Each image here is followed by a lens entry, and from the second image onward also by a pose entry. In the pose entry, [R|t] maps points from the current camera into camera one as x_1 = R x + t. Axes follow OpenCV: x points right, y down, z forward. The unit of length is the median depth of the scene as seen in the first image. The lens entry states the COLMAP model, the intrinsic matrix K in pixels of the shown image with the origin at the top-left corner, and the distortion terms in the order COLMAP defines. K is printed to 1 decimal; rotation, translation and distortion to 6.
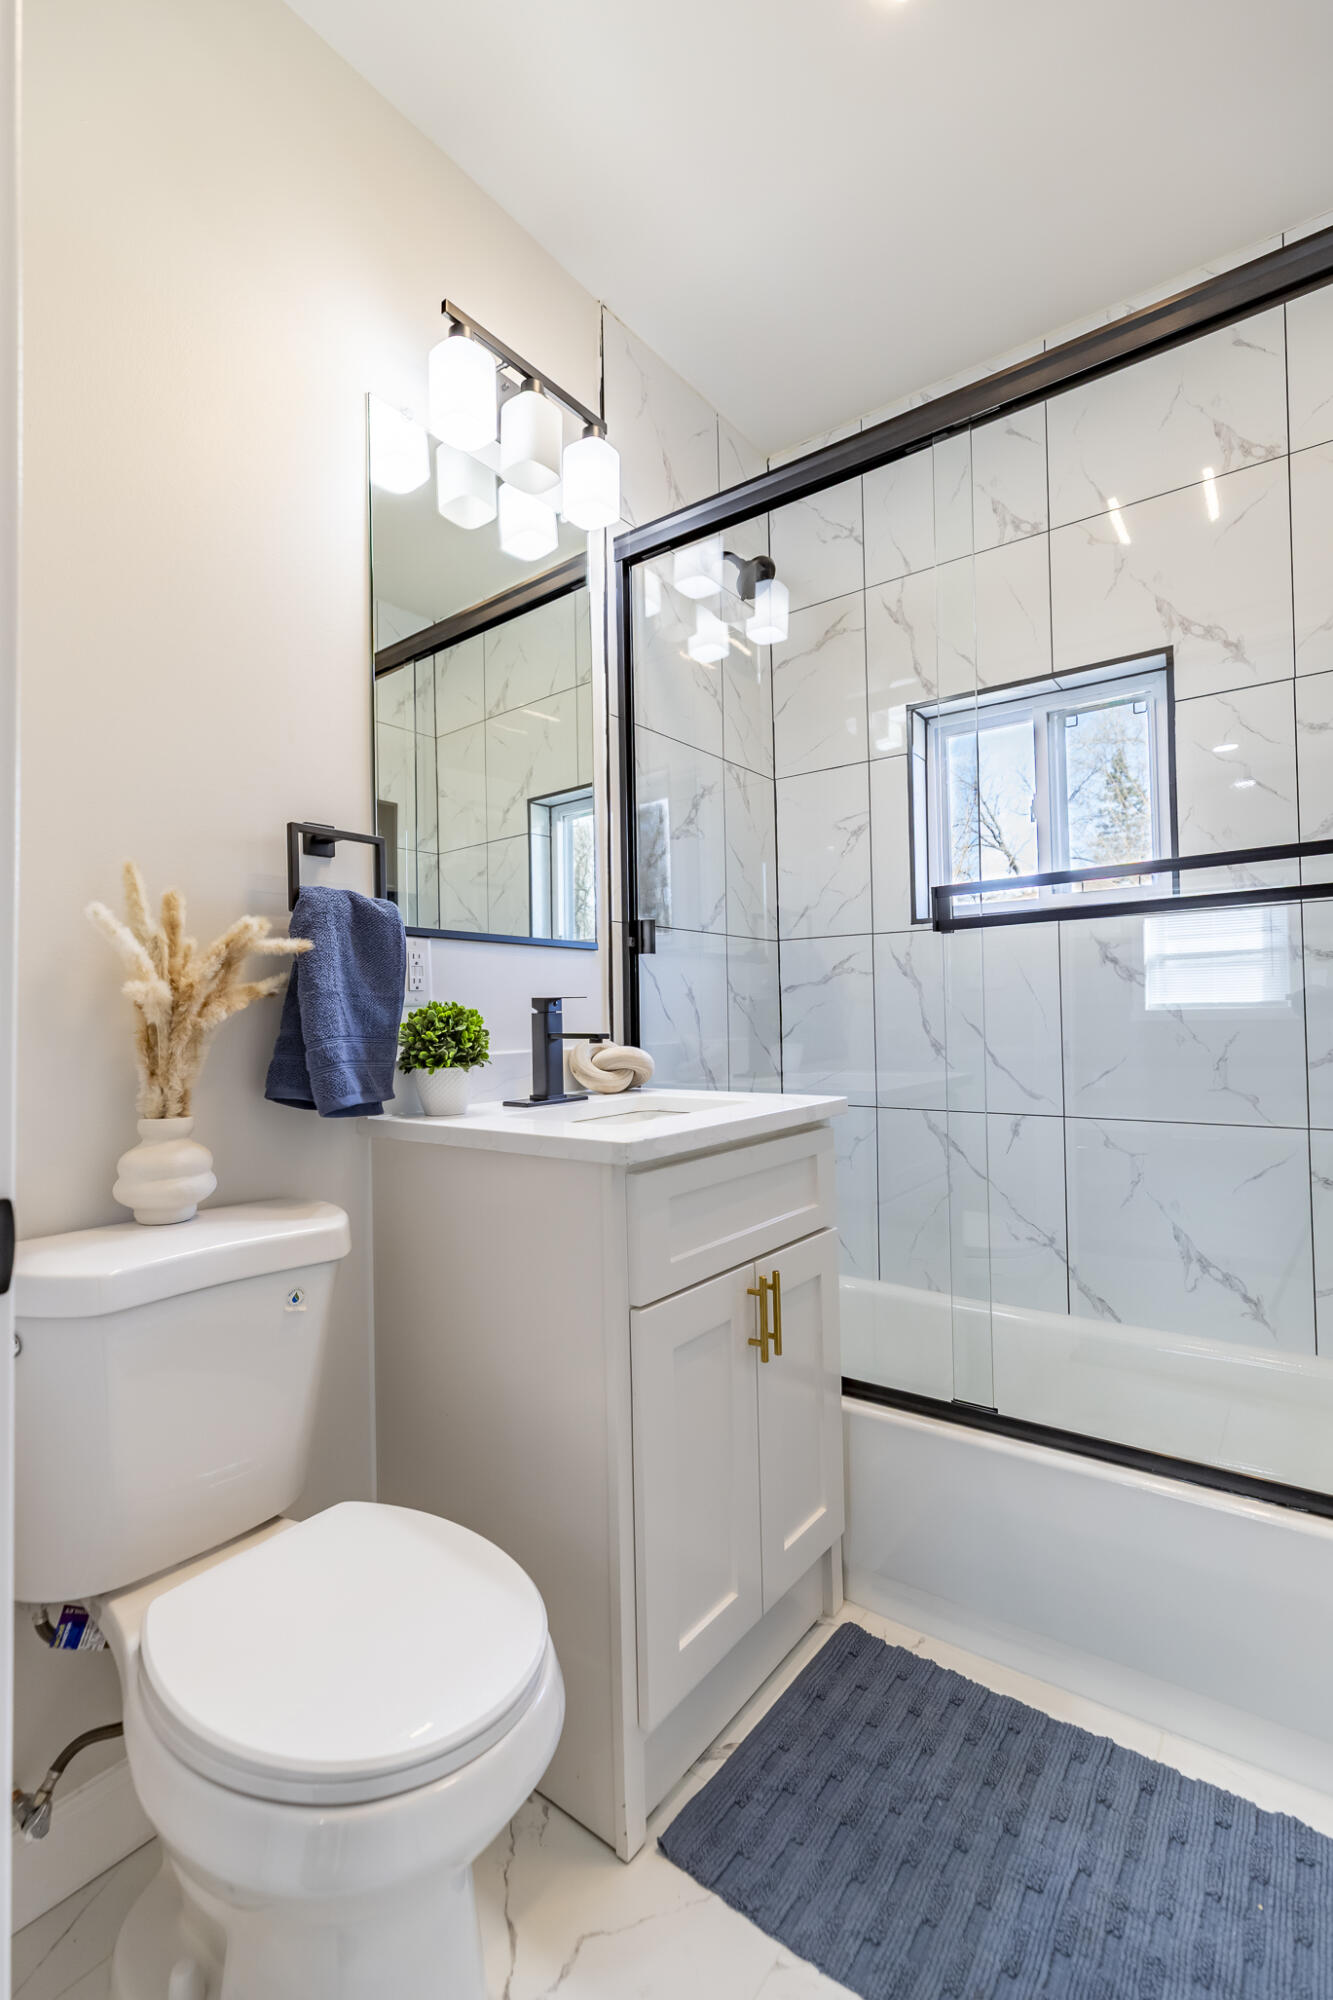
lens RADIAL K [[884.1, 0, 652.7], [0, 884.1, 1004.0], [0, 0, 1]] dist [-0.004200, -0.000167]
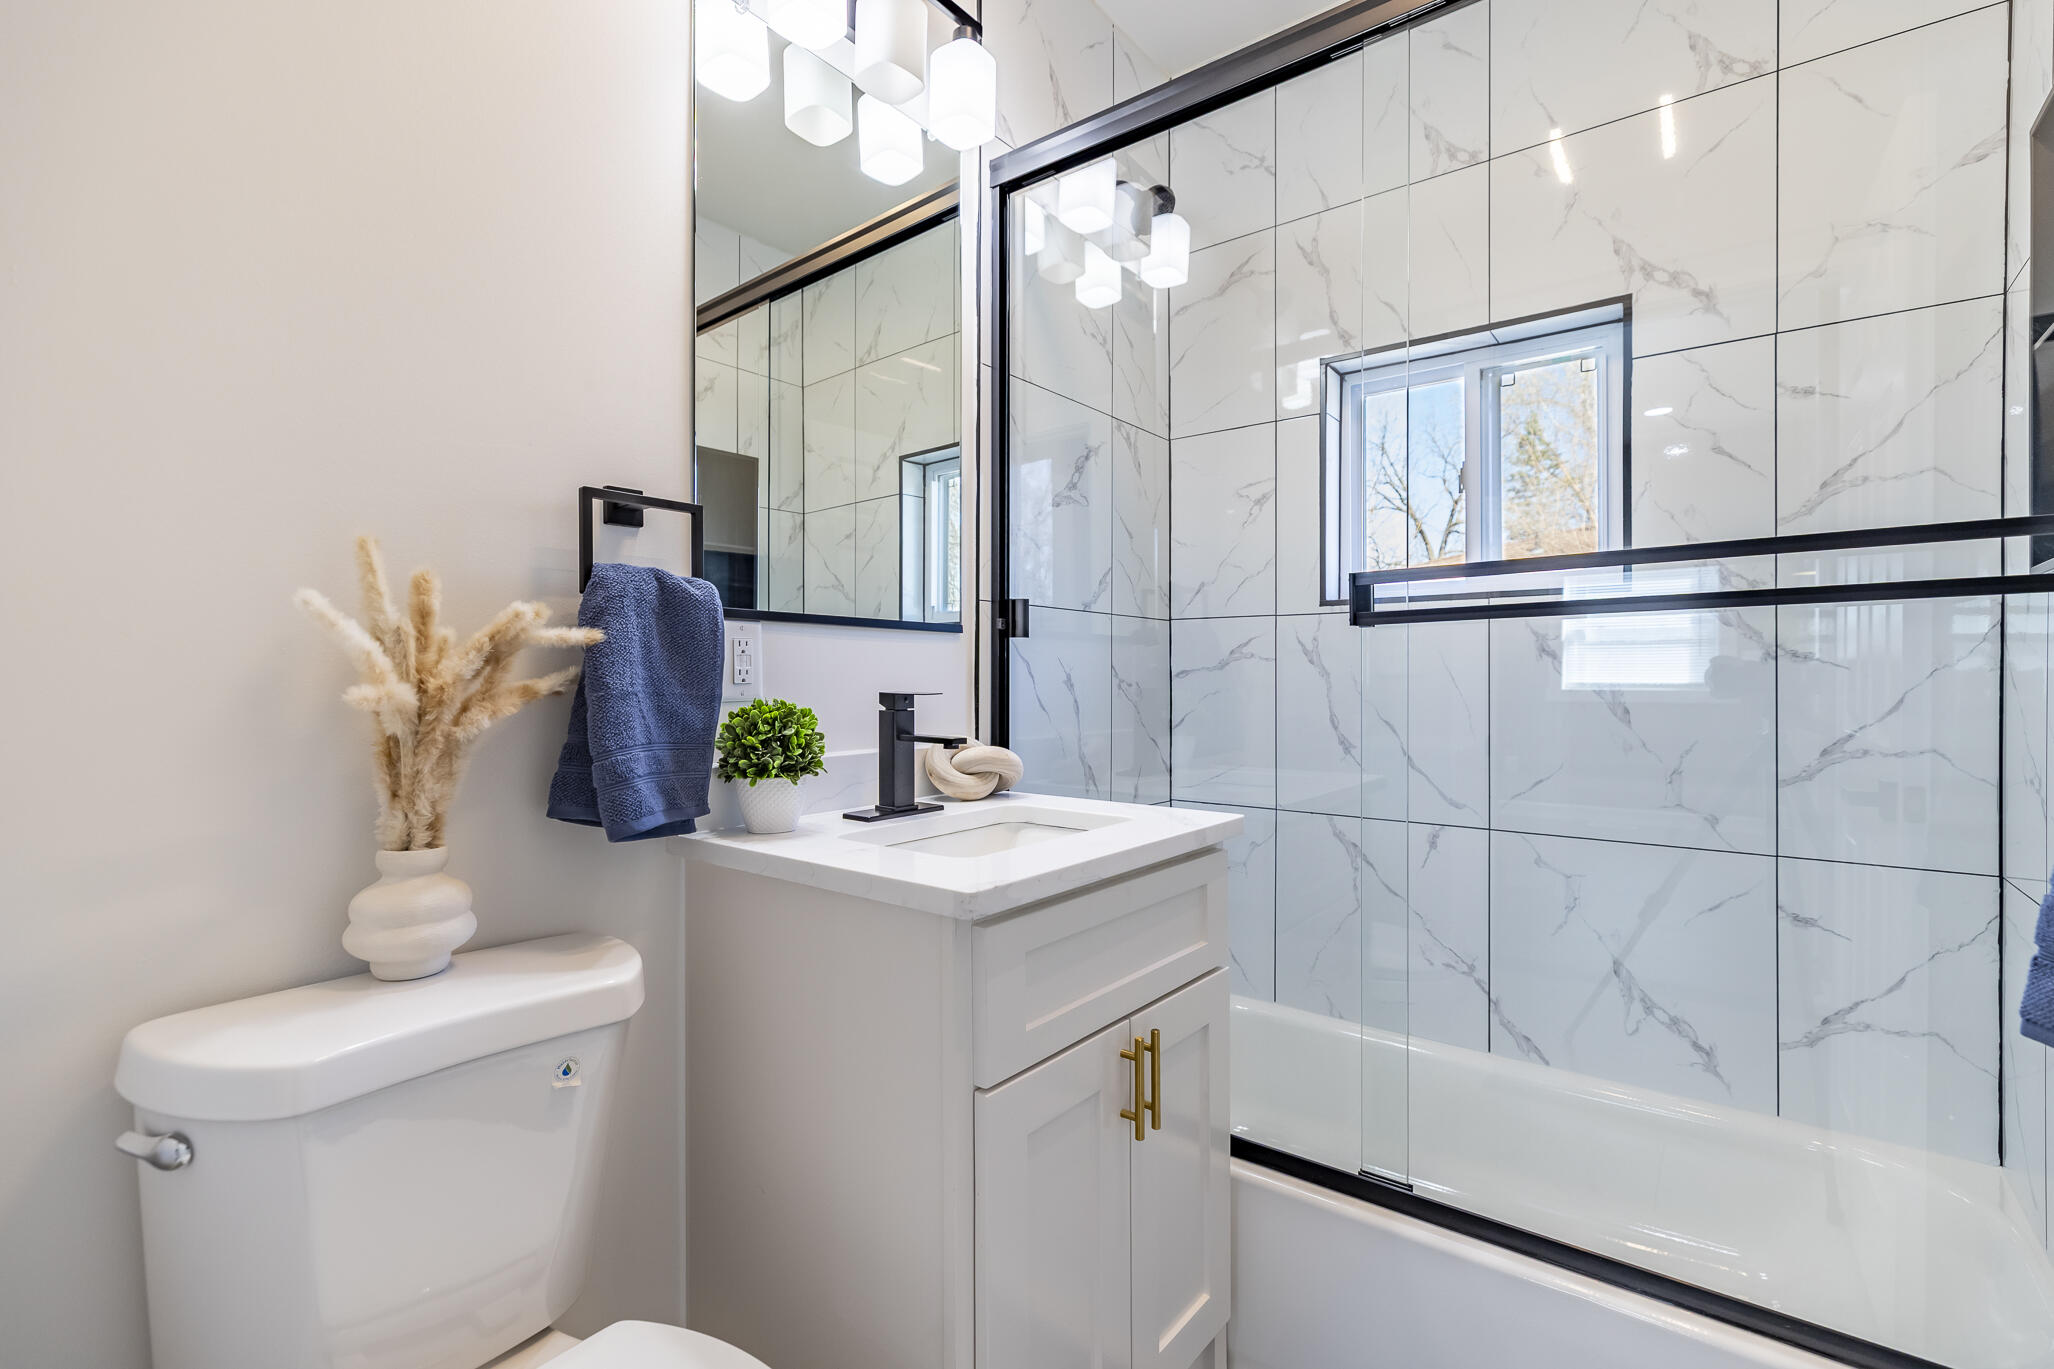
lens RADIAL K [[907.9, 0, 1032.2], [0, 907.9, 676.8], [0, 0, 1]] dist [-0.004200, -0.000167]
pose [[0.999743, 0.019335, -0.011816, 0.019428], [-0.019177, 0.999726, 0.013404, -0.032447], [0.012072, -0.013174, 0.999840, 0.103971]]
